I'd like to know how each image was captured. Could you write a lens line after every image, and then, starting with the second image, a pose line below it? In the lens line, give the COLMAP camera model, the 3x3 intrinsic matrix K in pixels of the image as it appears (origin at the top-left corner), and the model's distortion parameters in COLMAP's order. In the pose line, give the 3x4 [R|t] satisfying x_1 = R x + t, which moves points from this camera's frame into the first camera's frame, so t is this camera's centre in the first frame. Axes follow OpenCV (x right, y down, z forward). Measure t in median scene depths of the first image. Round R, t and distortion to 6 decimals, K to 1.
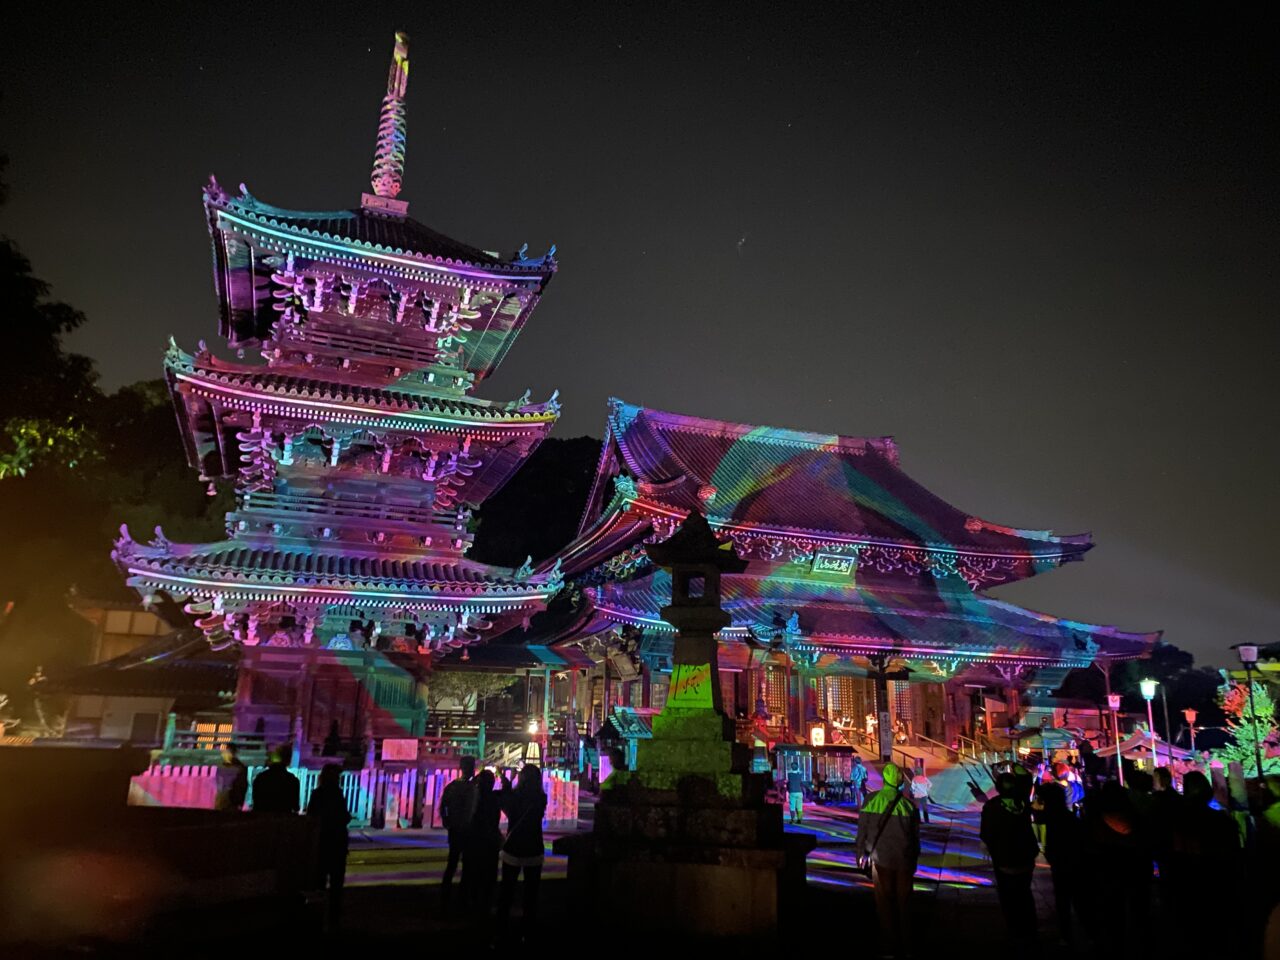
lens RADIAL K [[997.6, 0, 640.0], [0, 997.6, 480.0], [0, 0, 1]] dist [0.068428, -0.001482]
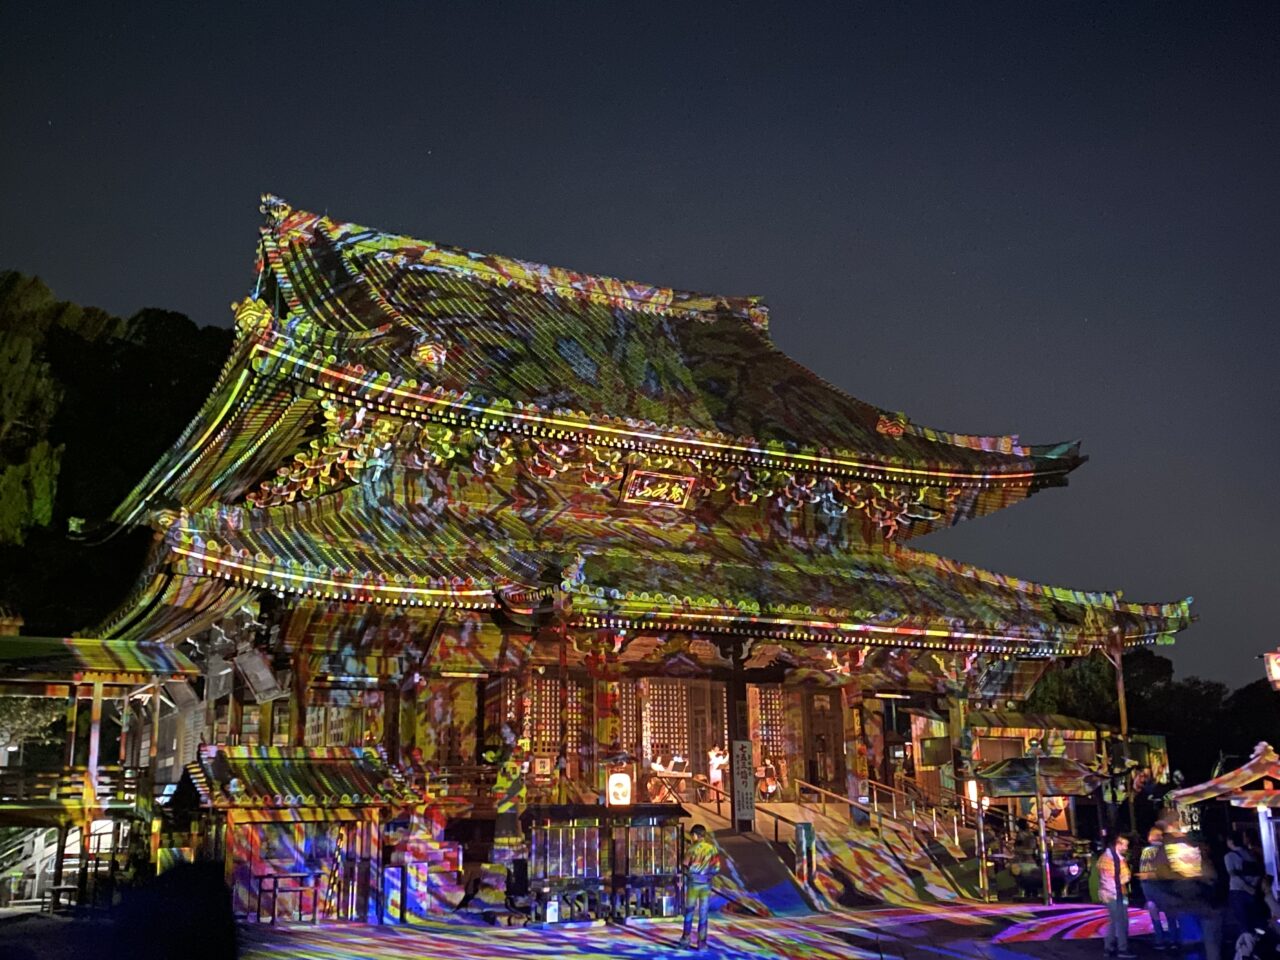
lens RADIAL K [[1386.4, 0, 640.0], [0, 1386.4, 480.0], [0, 0, 1]] dist [0.166426, -0.016113]
pose [[0.986492, 0.006820, 0.163667, 0.058830], [-0.010662, 0.999688, 0.022609, 0.066988], [-0.163462, -0.024049, 0.986257, 0.243870]]
